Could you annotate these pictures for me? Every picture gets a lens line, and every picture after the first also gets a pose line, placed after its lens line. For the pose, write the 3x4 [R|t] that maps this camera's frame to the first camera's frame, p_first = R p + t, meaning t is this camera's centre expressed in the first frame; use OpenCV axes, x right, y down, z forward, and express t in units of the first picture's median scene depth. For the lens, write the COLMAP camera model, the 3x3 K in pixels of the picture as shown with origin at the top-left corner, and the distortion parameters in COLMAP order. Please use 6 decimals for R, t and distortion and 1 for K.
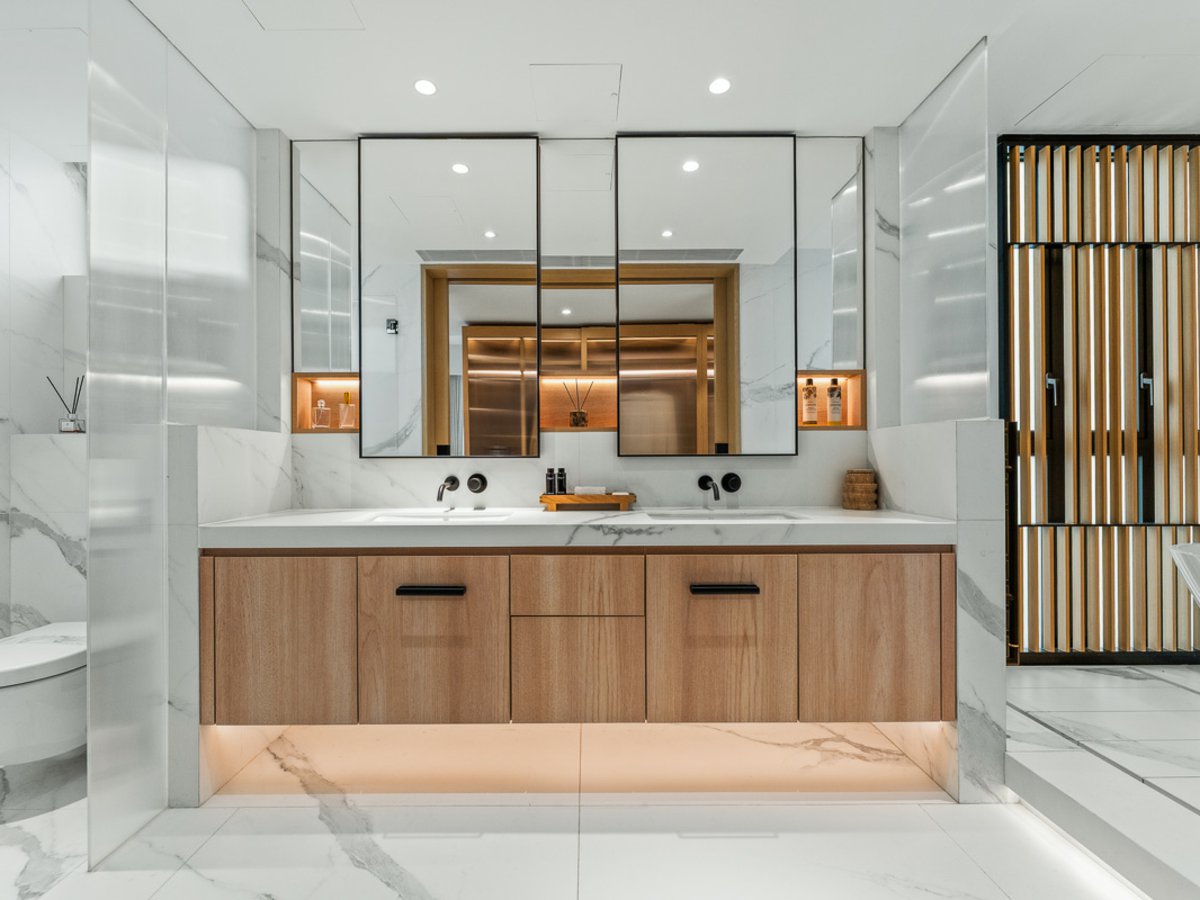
lens RADIAL K [[539.9, 0, 600.0], [0, 539.9, 450.0], [0, 0, 1]] dist [0.000457, -0.008543]
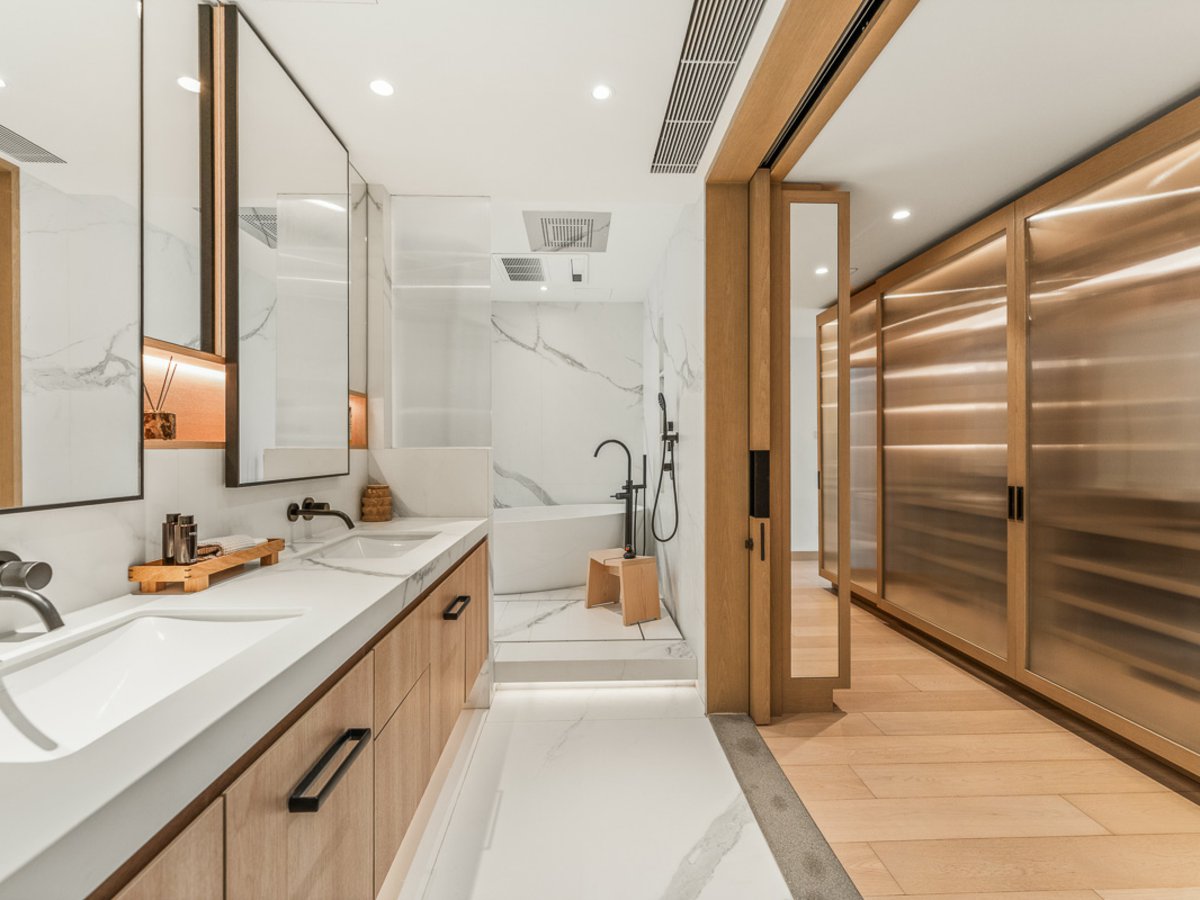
lens RADIAL K [[539.9, 0, 600.0], [0, 539.9, 450.0], [0, 0, 1]] dist [0.000457, -0.008543]
pose [[-0.006462, 0.003480, 0.999973, -0.632191], [-0.019101, 0.999811, -0.003603, -0.040846], [-0.999797, -0.019124, -0.006395, 0.539101]]
